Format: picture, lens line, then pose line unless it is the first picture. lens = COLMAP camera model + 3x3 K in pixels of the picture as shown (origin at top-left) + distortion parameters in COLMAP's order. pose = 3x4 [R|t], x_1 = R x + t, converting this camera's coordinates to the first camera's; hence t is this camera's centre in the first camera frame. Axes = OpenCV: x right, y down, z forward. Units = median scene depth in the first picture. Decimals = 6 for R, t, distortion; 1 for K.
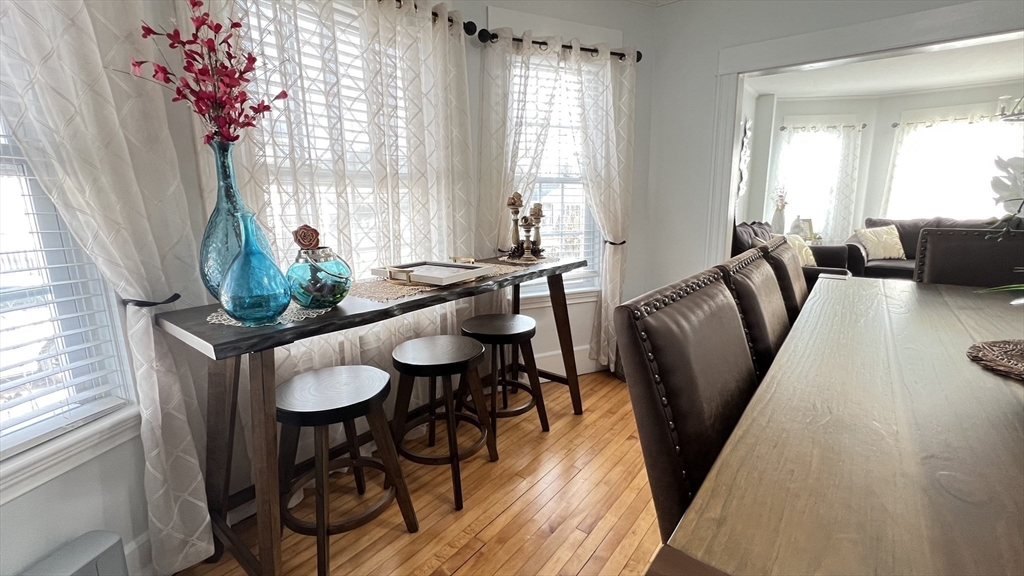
lens RADIAL K [[424.8, 0, 510.4], [0, 424.8, 283.8], [0, 0, 1]] dist [-0.002683, 0.000031]
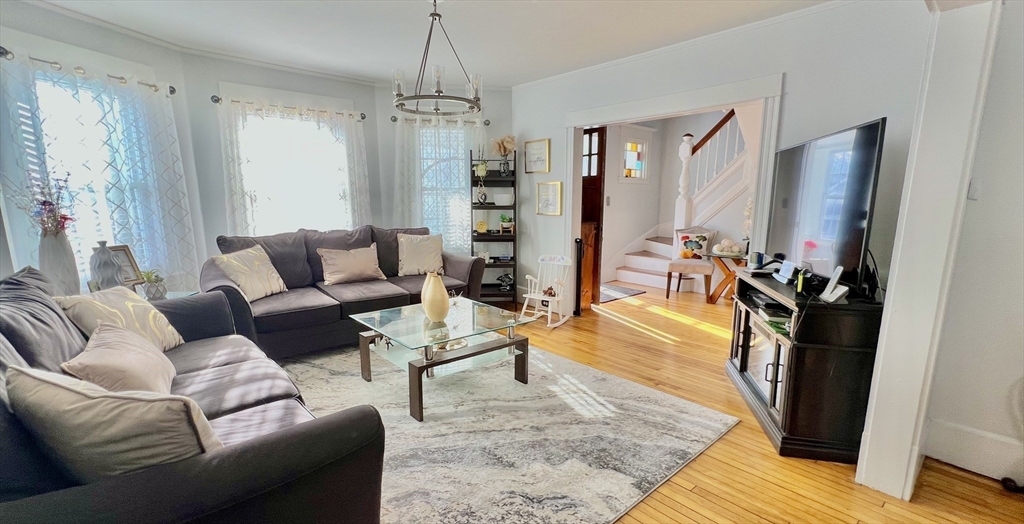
lens RADIAL K [[434.2, 0, 514.5], [0, 434.2, 277.3], [0, 0, 1]] dist [-0.000355, 0.000086]
pose [[0.167336, -0.166393, 0.971757, 0.273558], [0.187246, 0.973079, 0.134376, -0.104020], [-0.967955, 0.159471, 0.193987, 0.464751]]
